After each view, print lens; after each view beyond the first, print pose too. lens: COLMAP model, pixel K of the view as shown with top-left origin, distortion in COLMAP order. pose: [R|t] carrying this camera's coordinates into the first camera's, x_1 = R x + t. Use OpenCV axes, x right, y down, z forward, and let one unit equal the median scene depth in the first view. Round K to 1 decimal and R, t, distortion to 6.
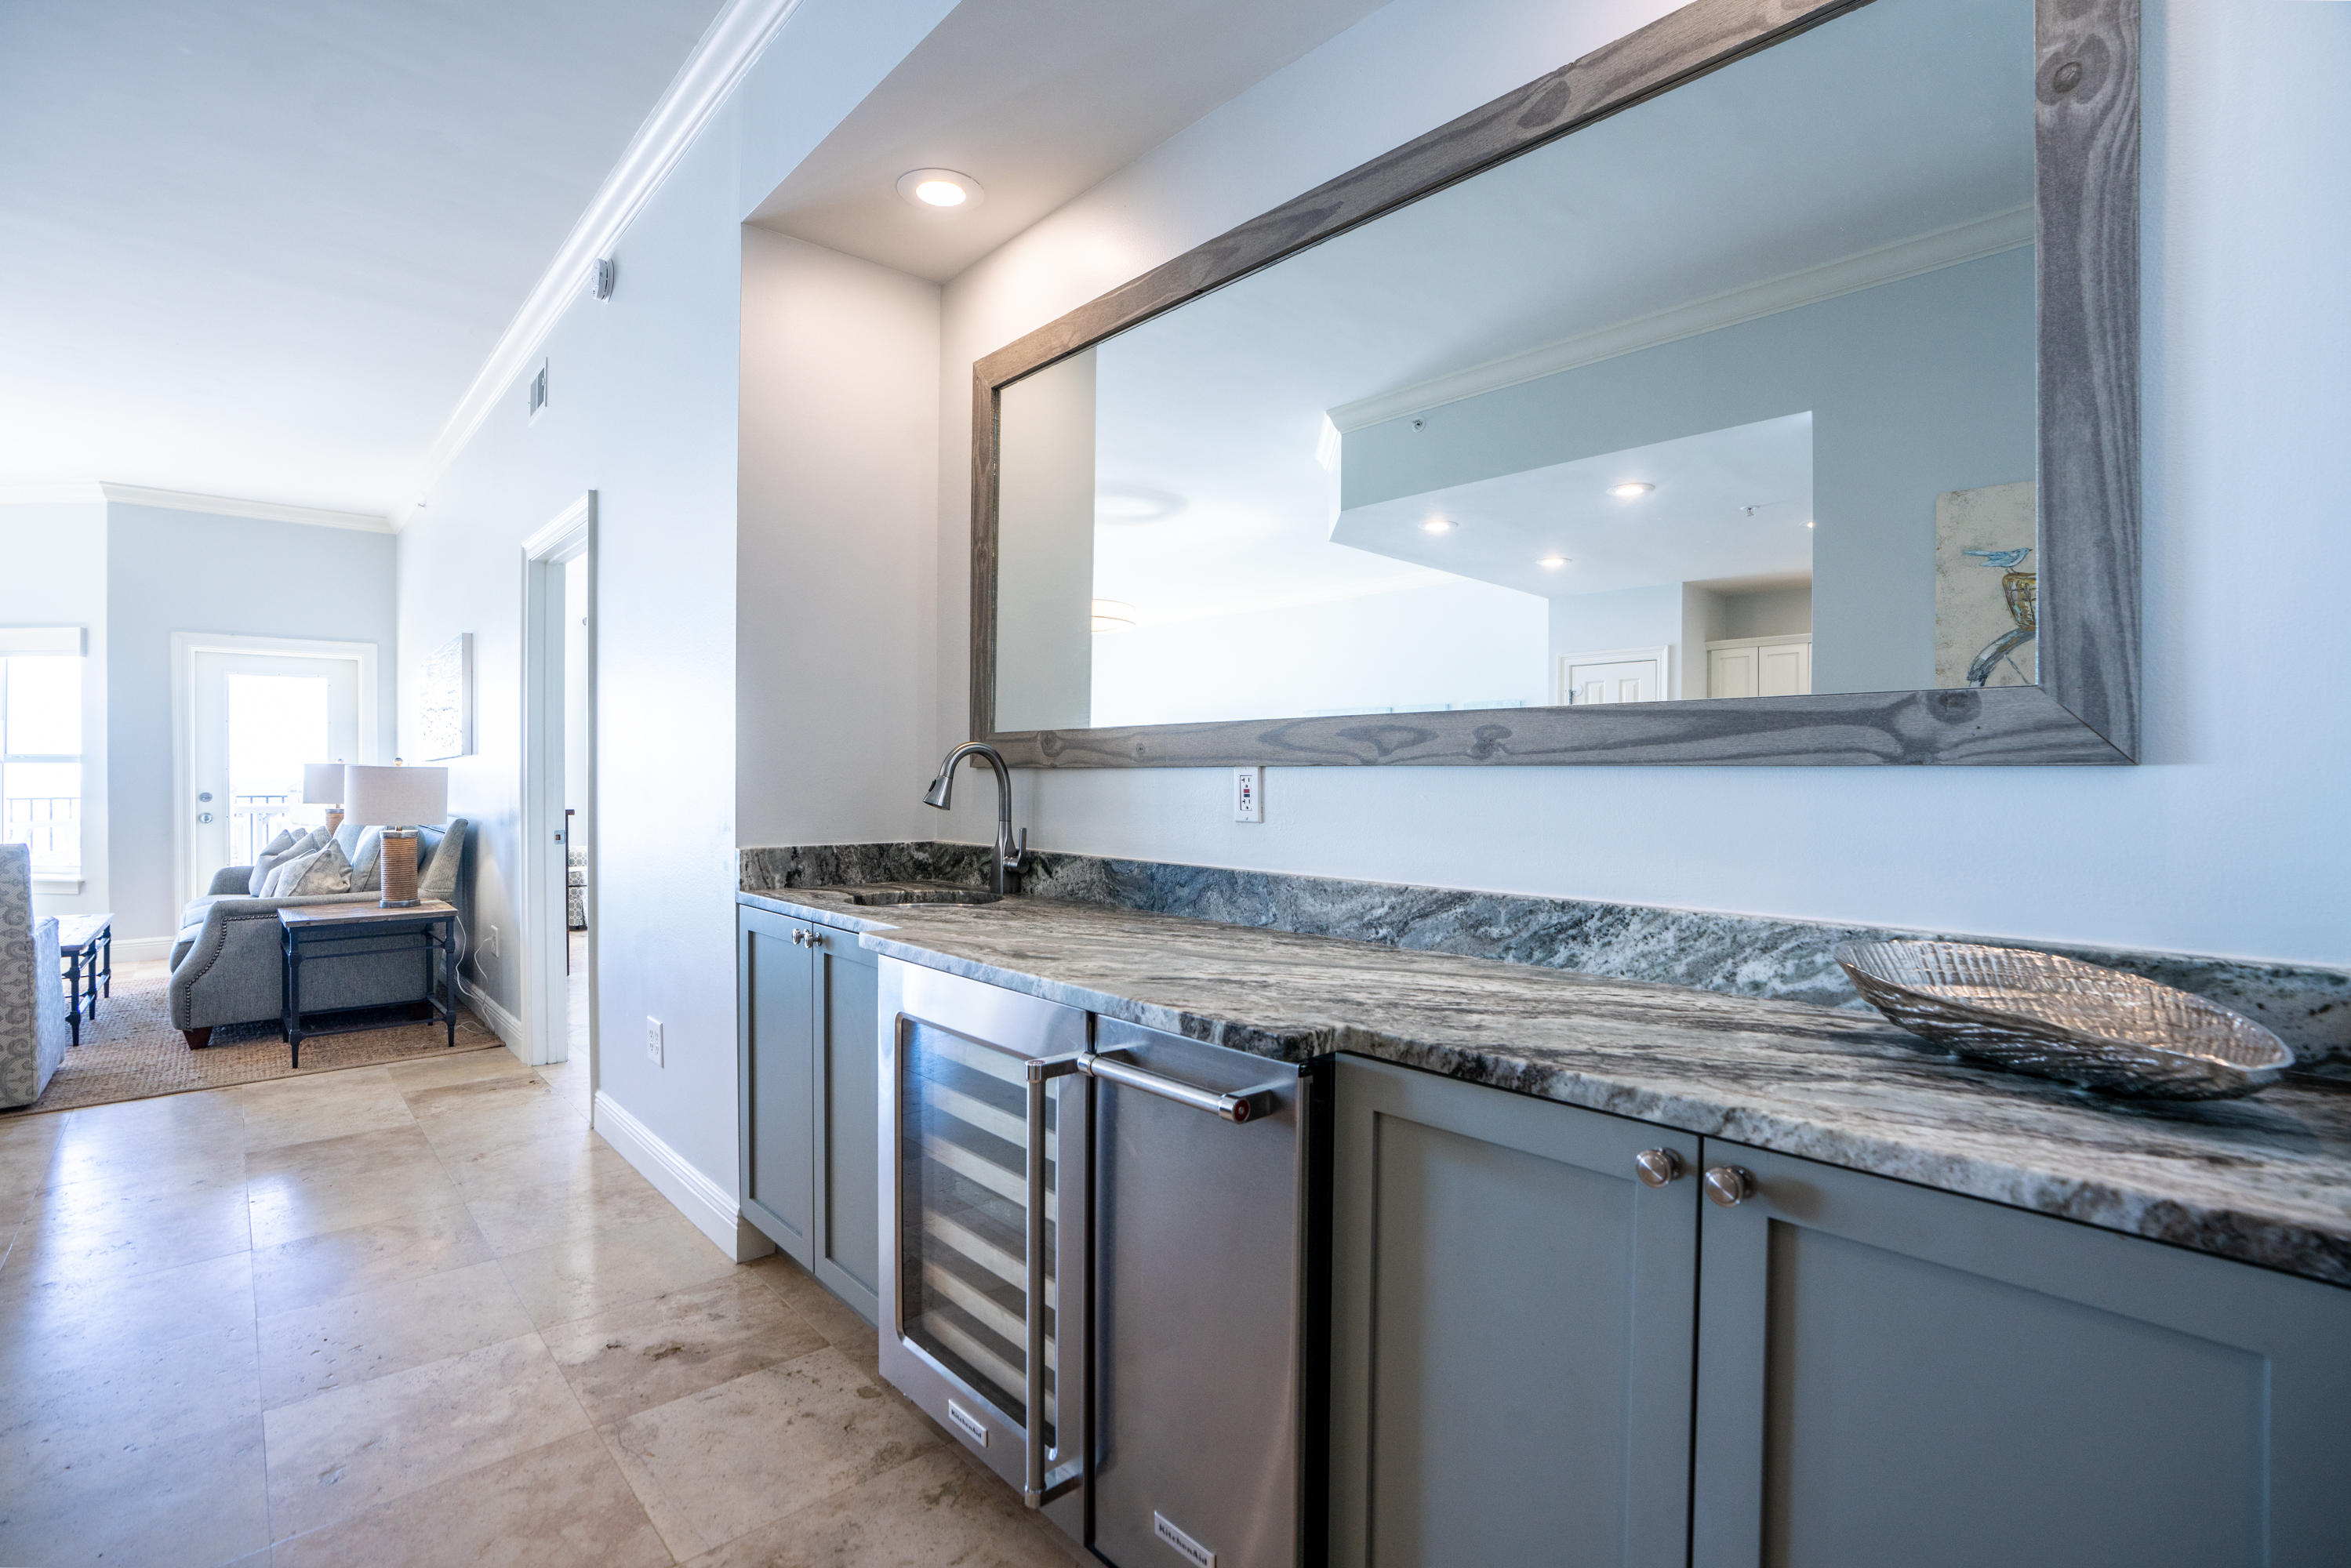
lens RADIAL K [[1099.9, 0, 1175.7], [0, 1099.9, 776.6], [0, 0, 1]] dist [-0.070286, 0.030563]
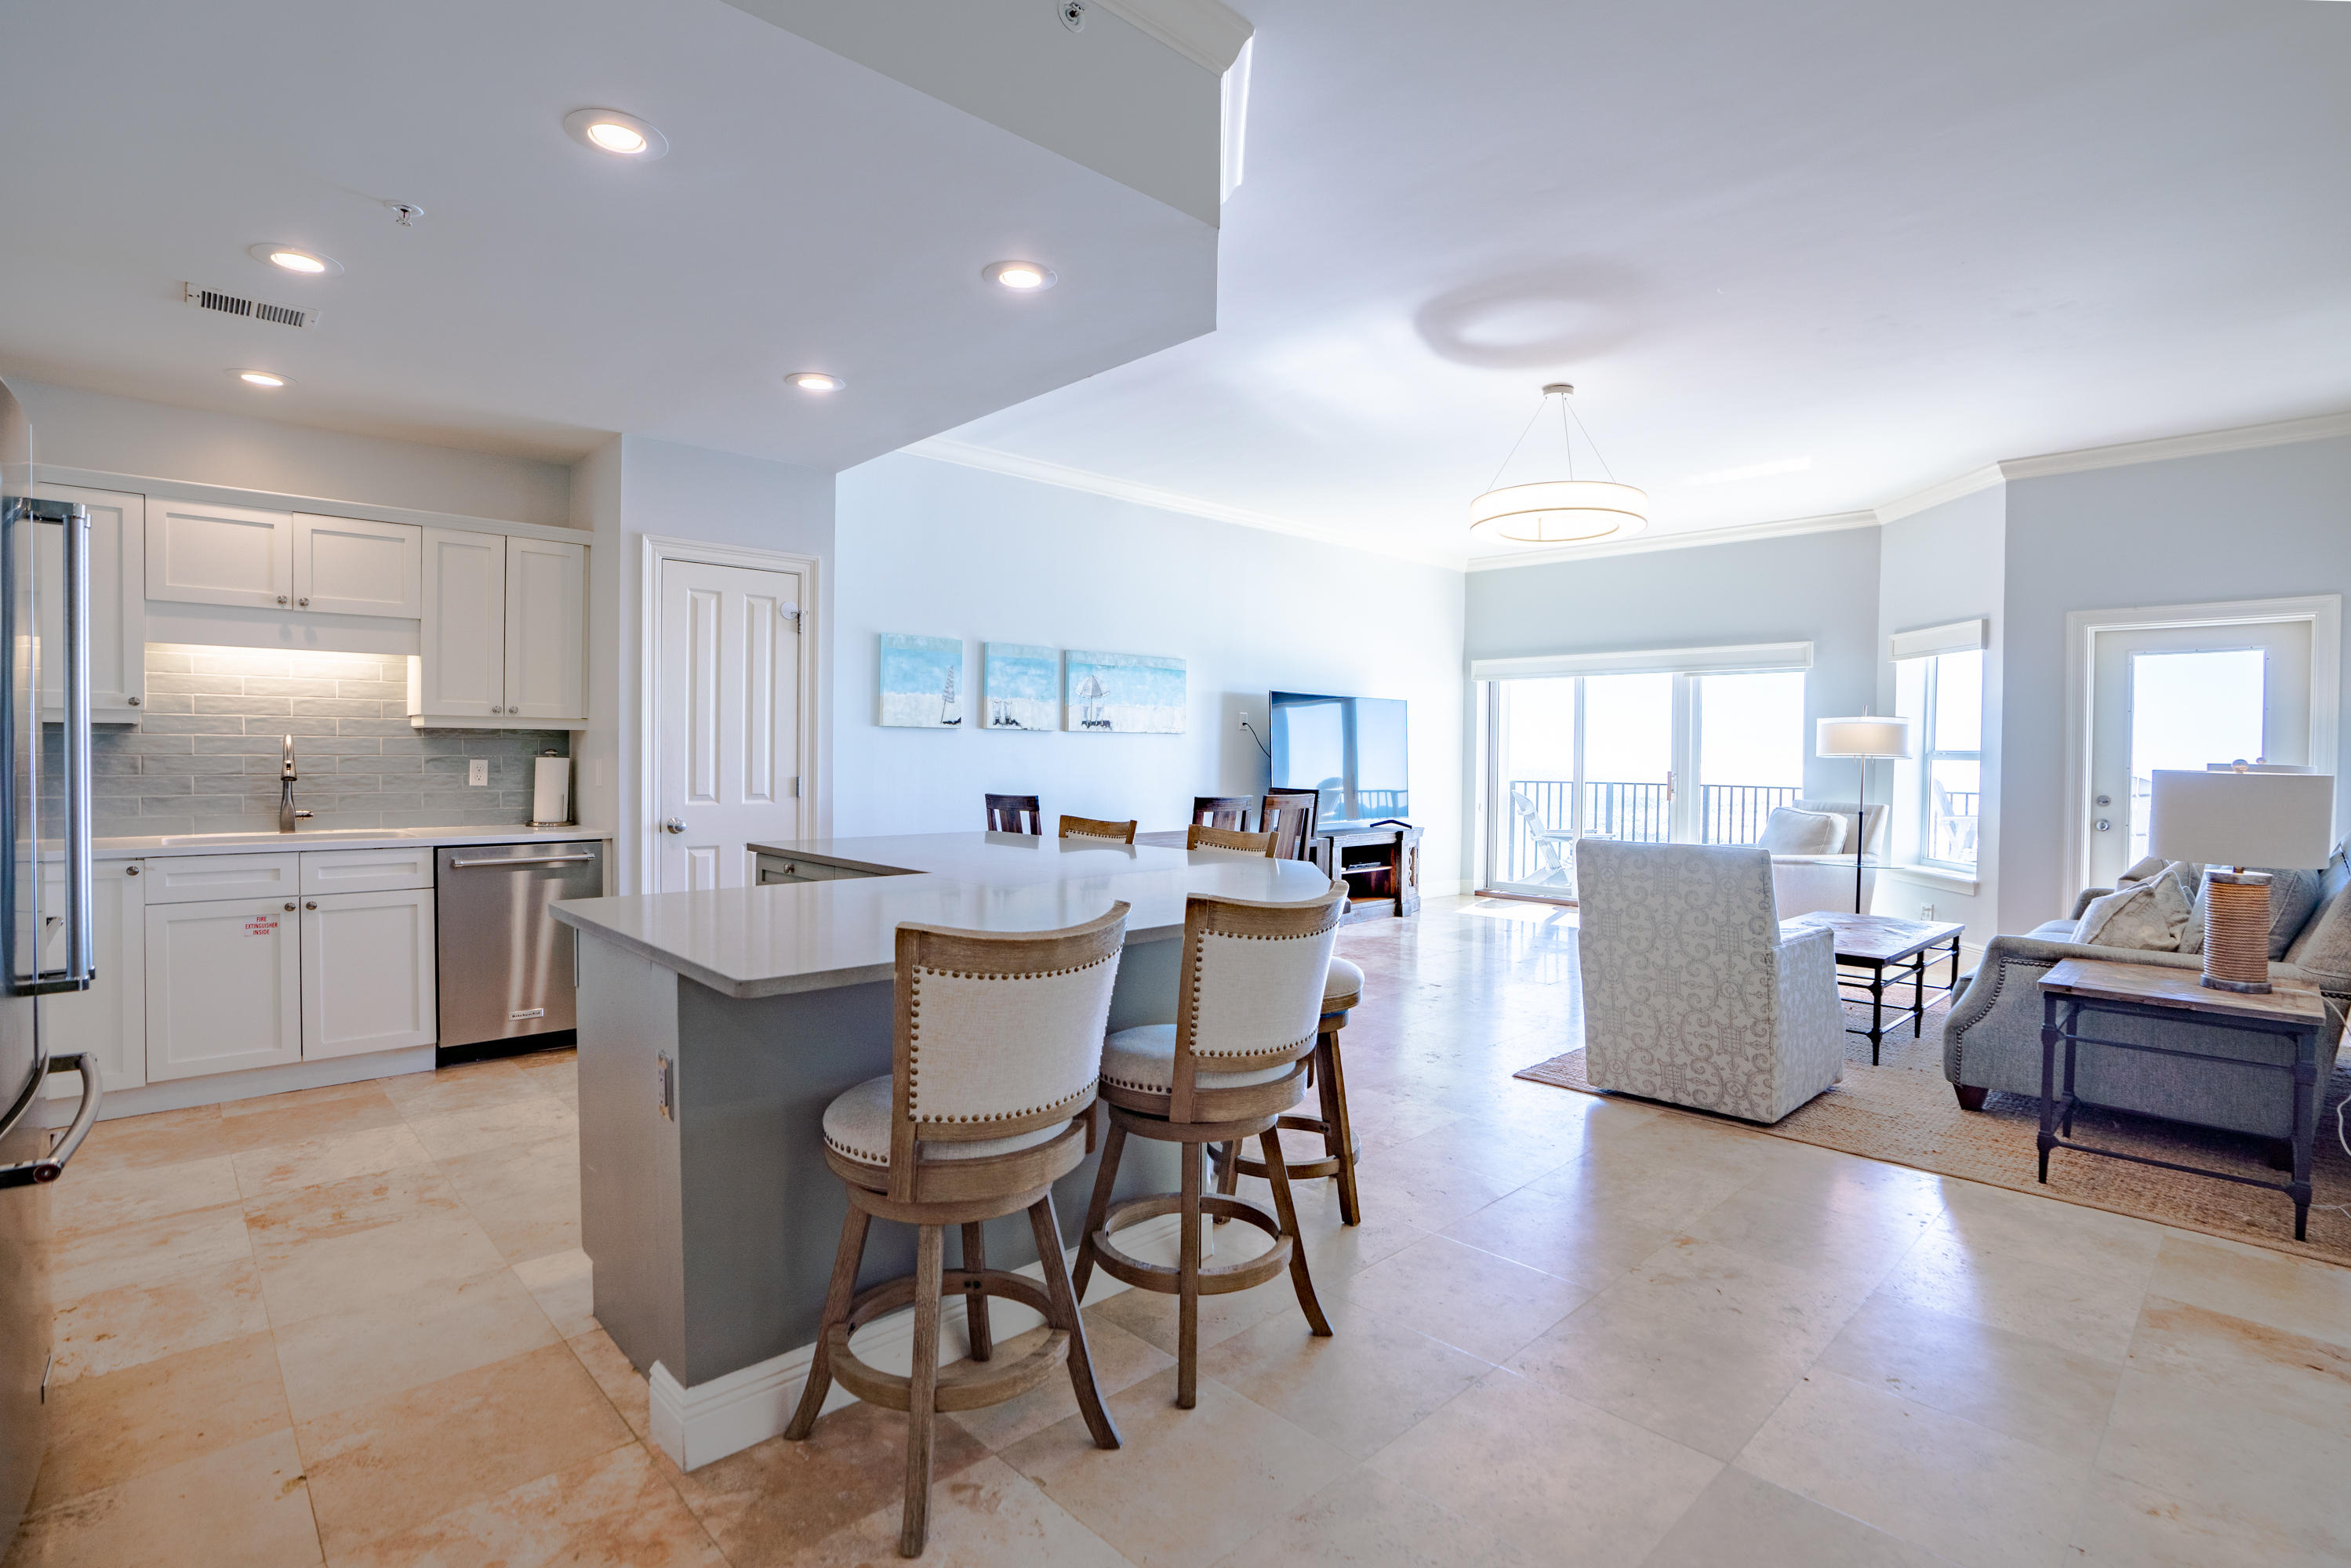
lens RADIAL K [[1126.4, 0, 1184.2], [0, 1126.4, 771.5], [0, 0, 1]] dist [-0.059186, 0.024950]
pose [[0.038878, 0.017889, -0.999084, -0.159349], [-0.015789, 0.999726, 0.017286, -0.020892], [0.999119, 0.015103, 0.039150, 0.579115]]
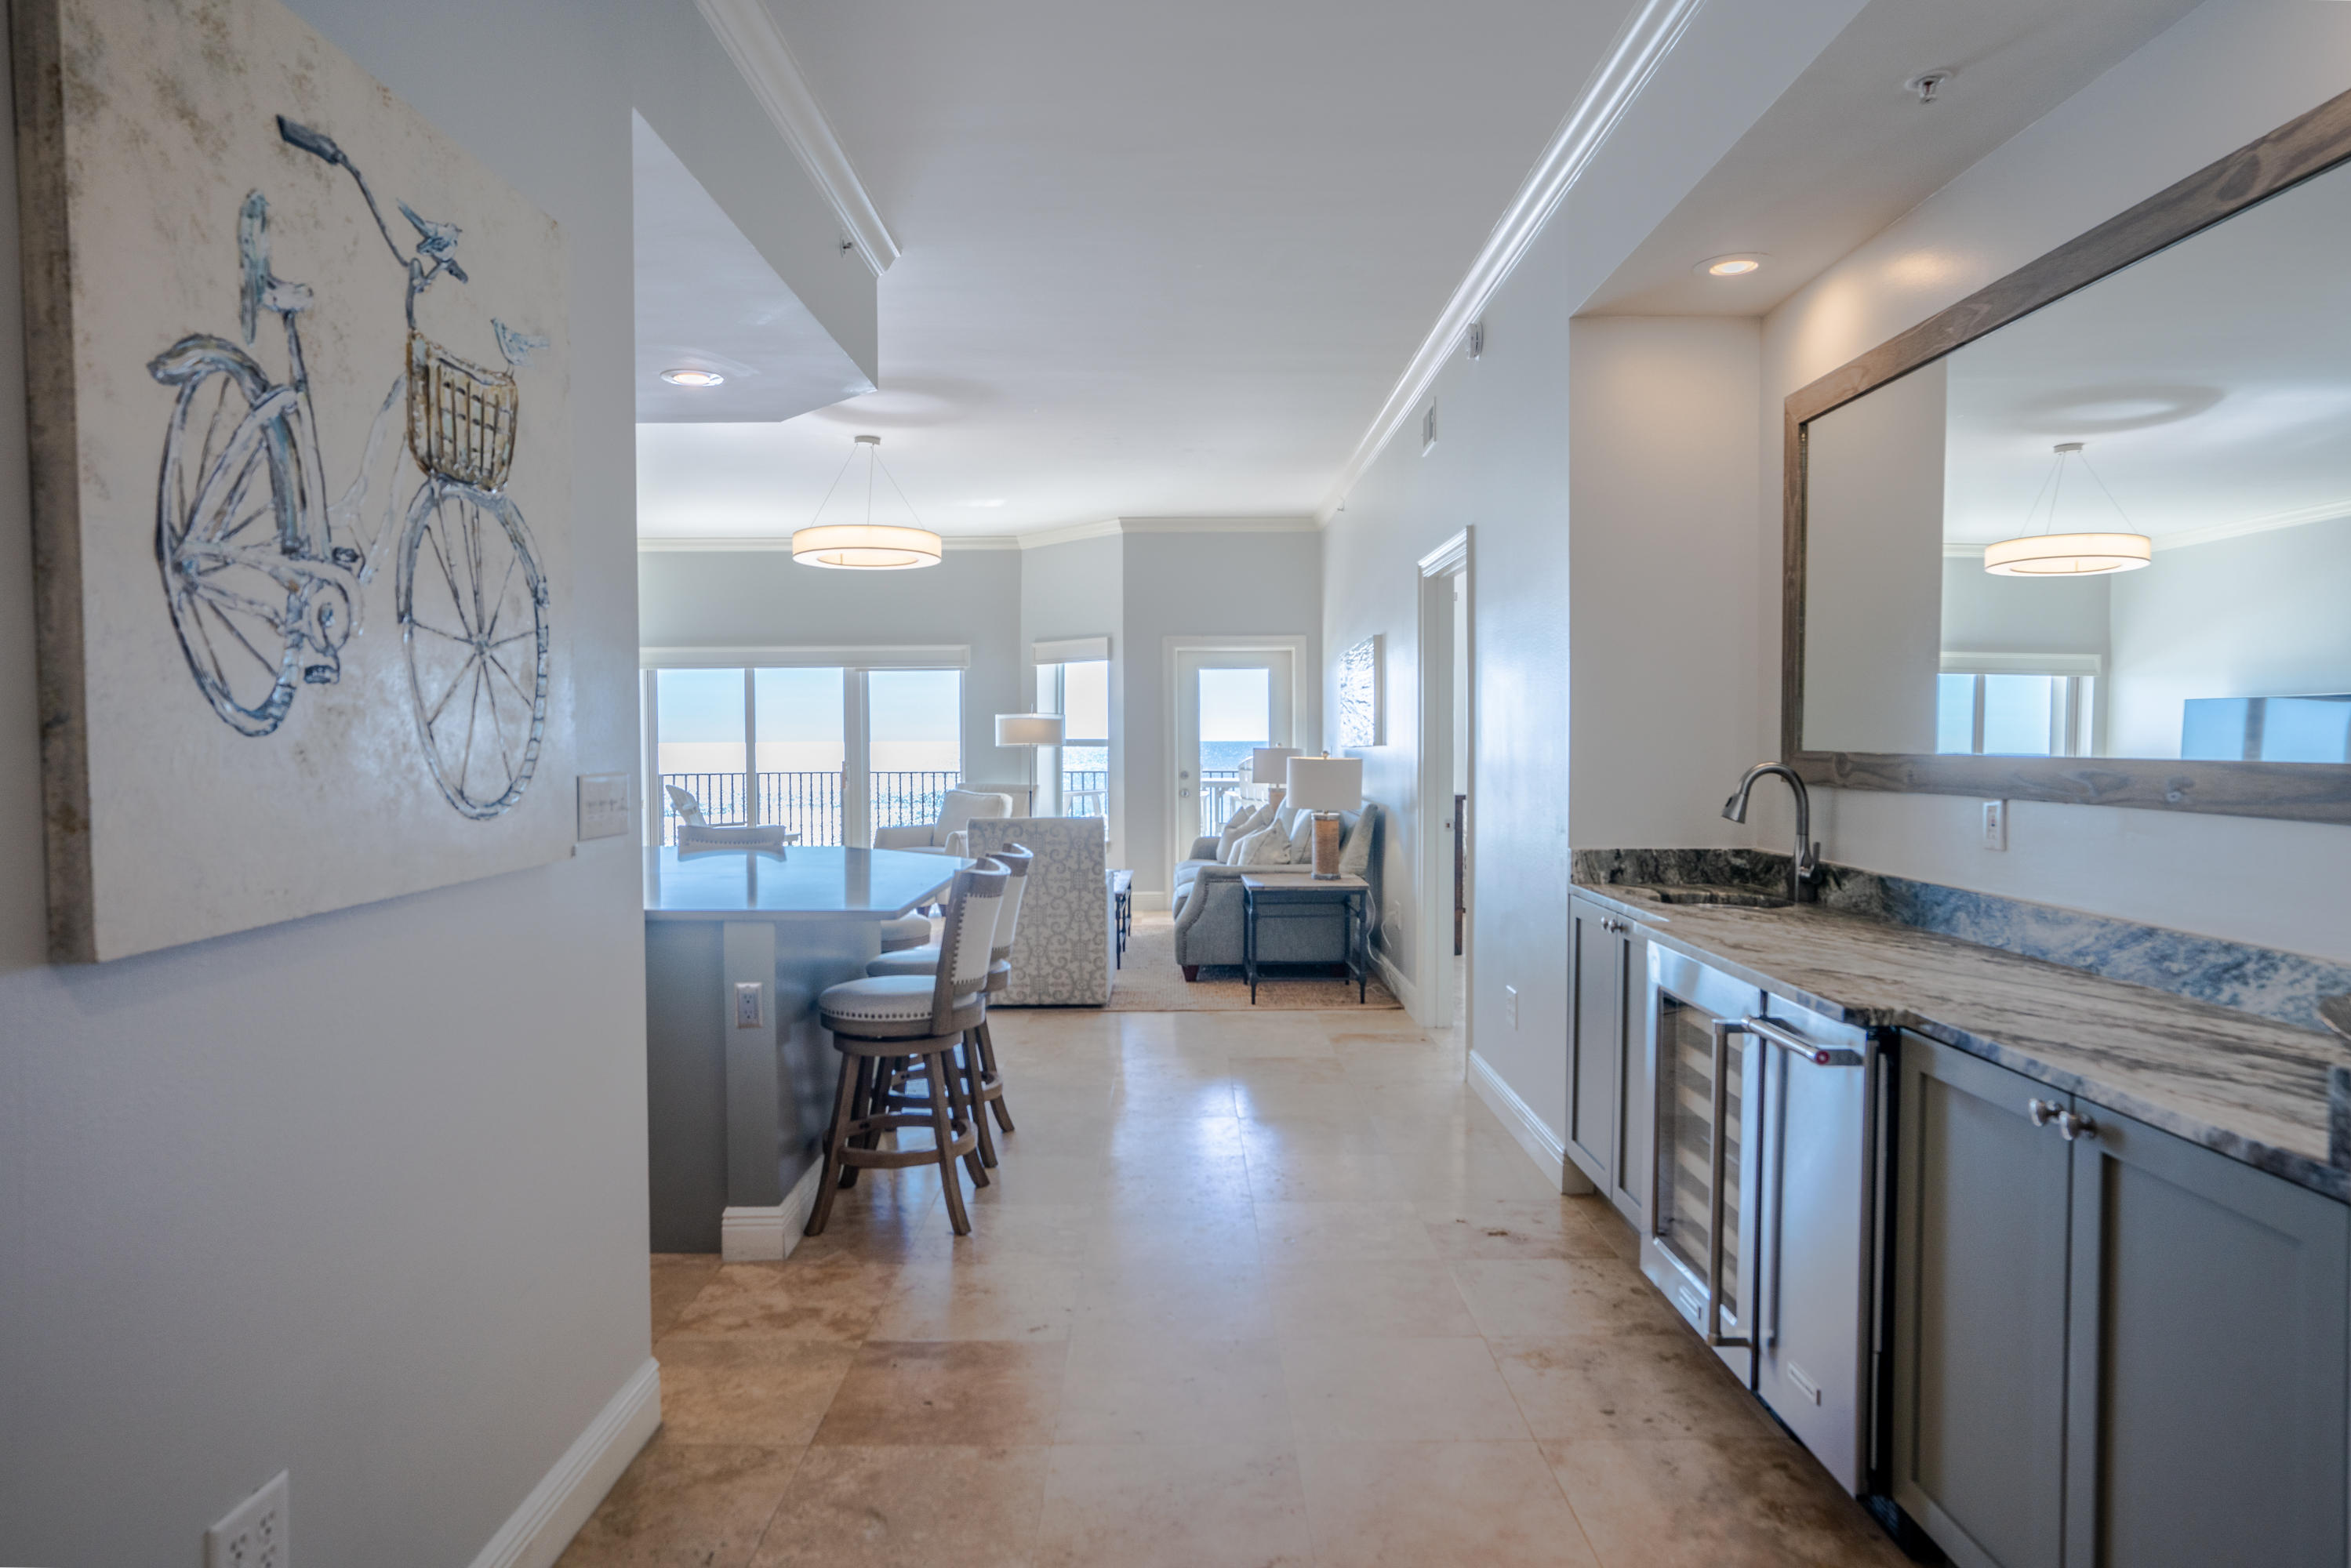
lens RADIAL K [[1403.0, 0, 1182.5], [0, 1403.0, 777.3], [0, 0, 1]] dist [-0.006310, 0.000924]
pose [[0.747769, 0.016857, -0.663745, 0.292491], [0.000997, 0.999648, 0.026512, -0.051402], [0.663958, -0.020486, 0.747489, -0.420819]]
